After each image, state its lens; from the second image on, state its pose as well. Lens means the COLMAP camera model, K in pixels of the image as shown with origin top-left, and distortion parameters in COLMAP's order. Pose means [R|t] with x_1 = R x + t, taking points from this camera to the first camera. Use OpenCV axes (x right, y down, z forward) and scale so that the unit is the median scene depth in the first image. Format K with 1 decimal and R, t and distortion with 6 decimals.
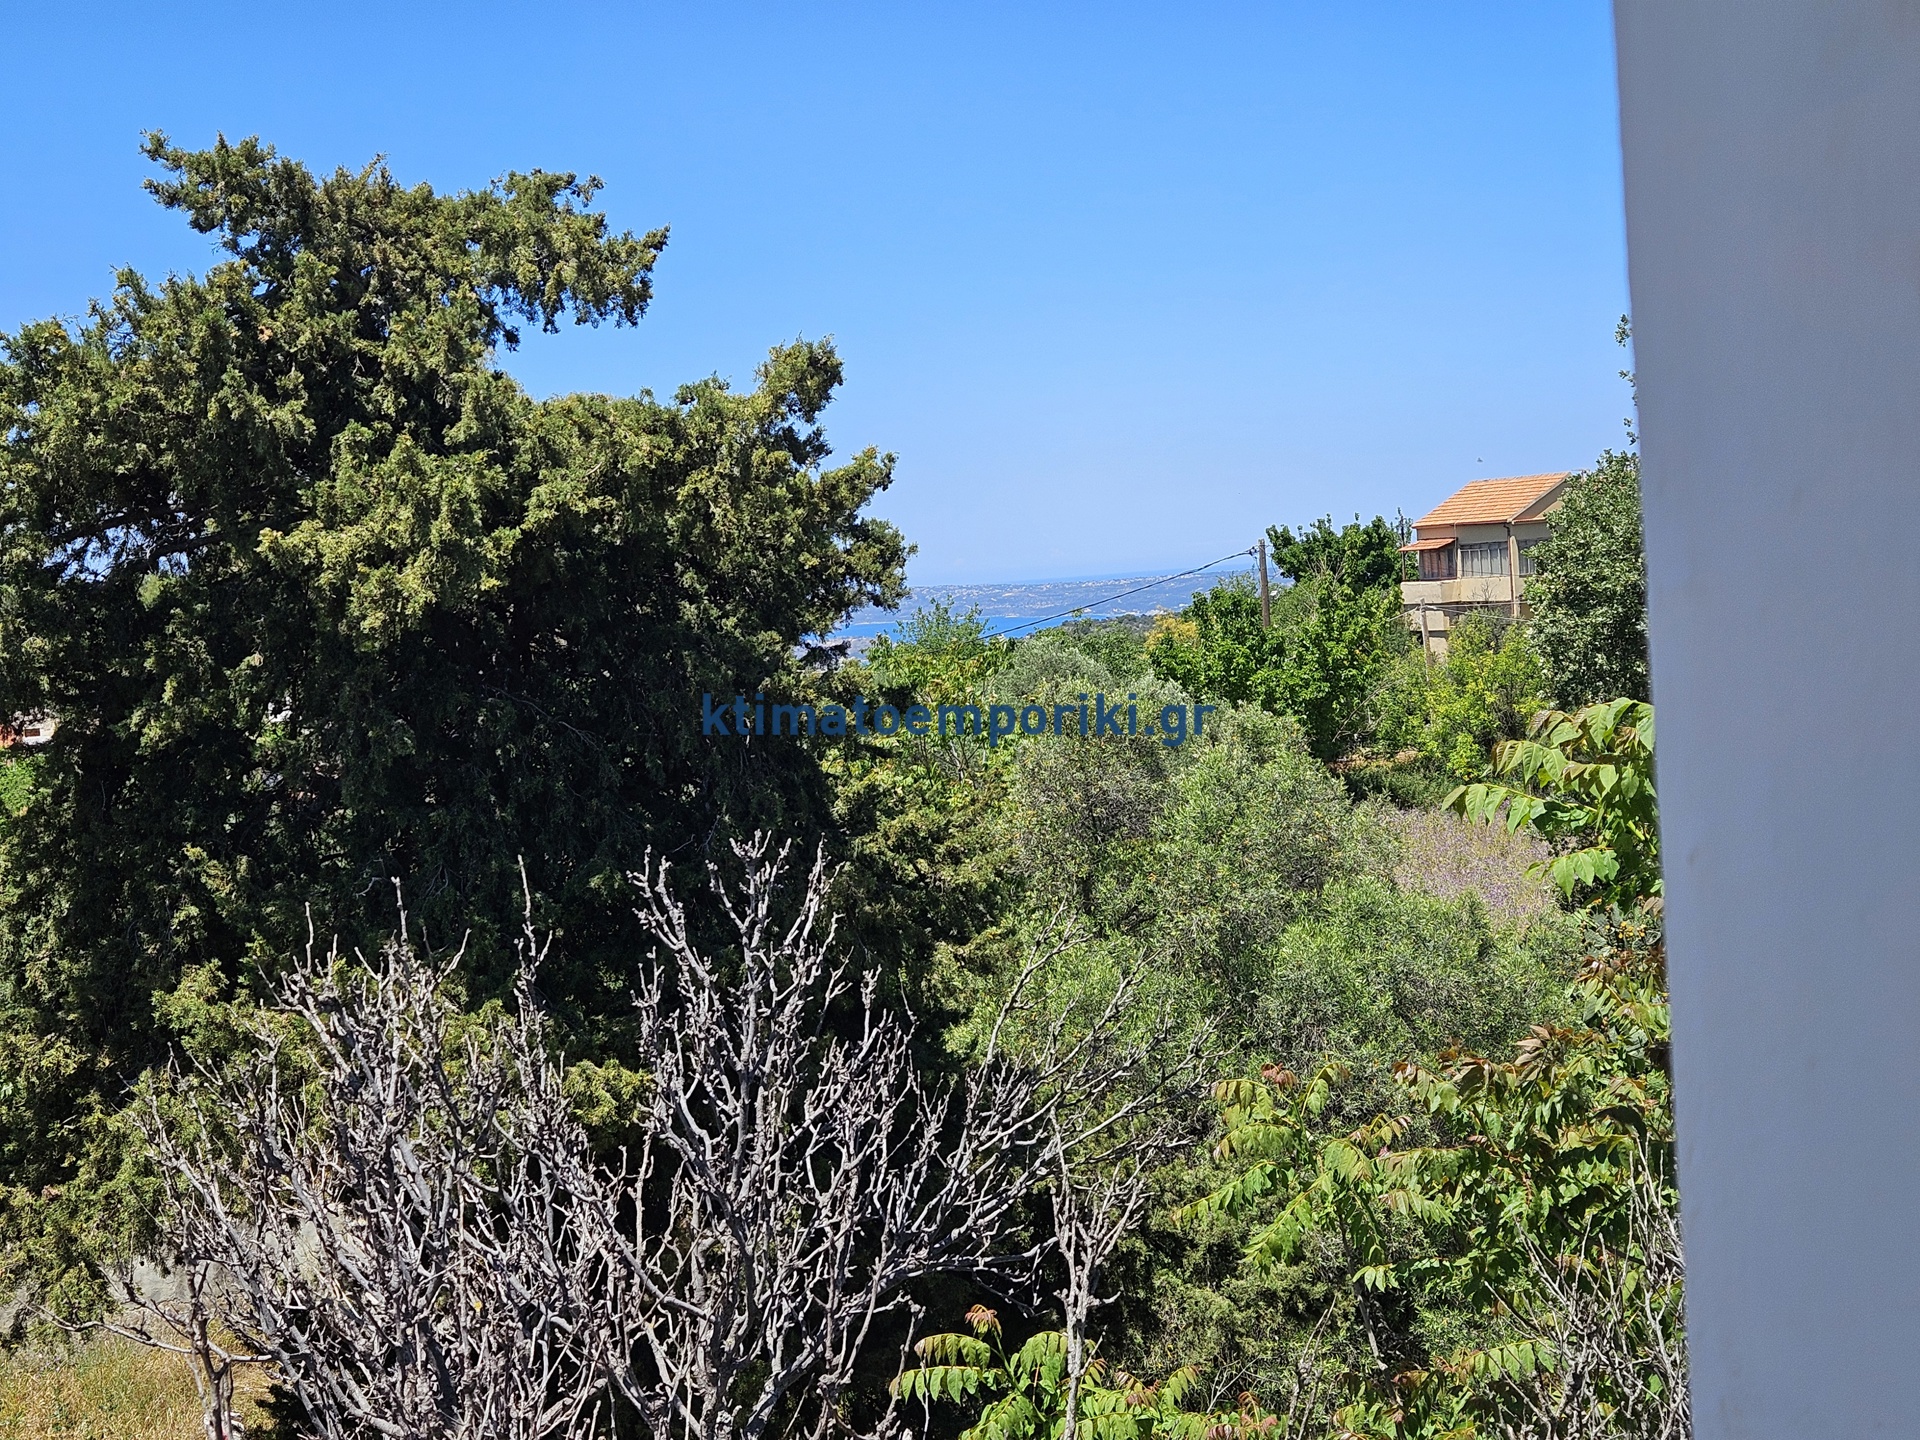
lens RADIAL K [[2532.3, 0, 946.6], [0, 2532.3, 734.7], [0, 0, 1]] dist [0.092380, 0.000000]
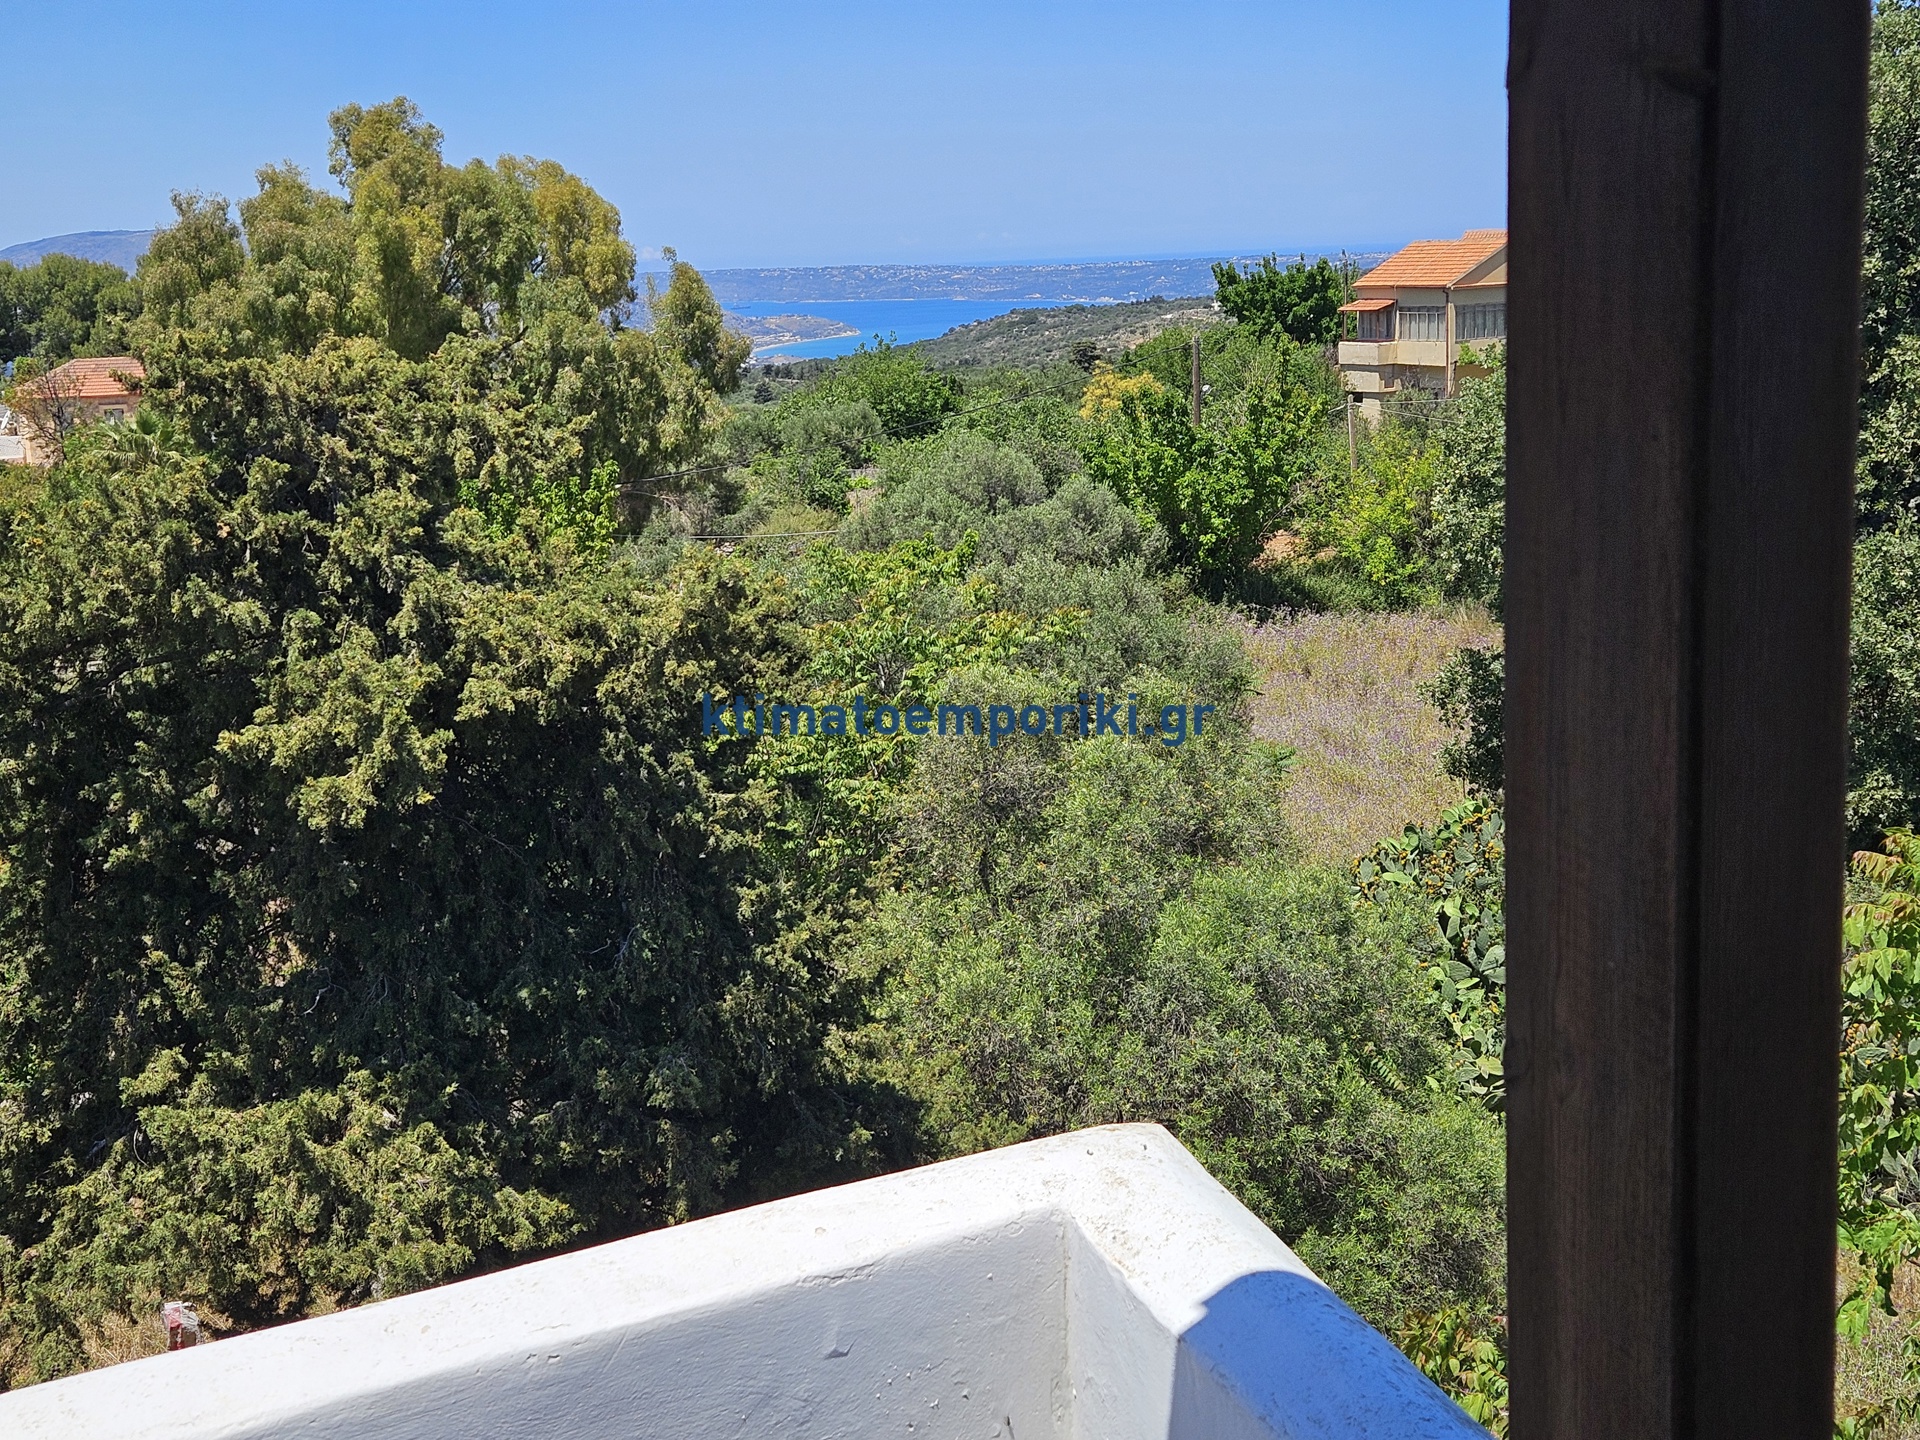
lens RADIAL K [[2532.3, 0, 949.9], [0, 2532.3, 707.3], [0, 0, 1]] dist [0.092380, 0.000000]
pose [[0.999318, 0.027098, 0.025078, 0.018506], [-0.029925, 0.992293, 0.120243, -0.202724], [-0.021626, -0.120912, 0.992428, -0.096096]]
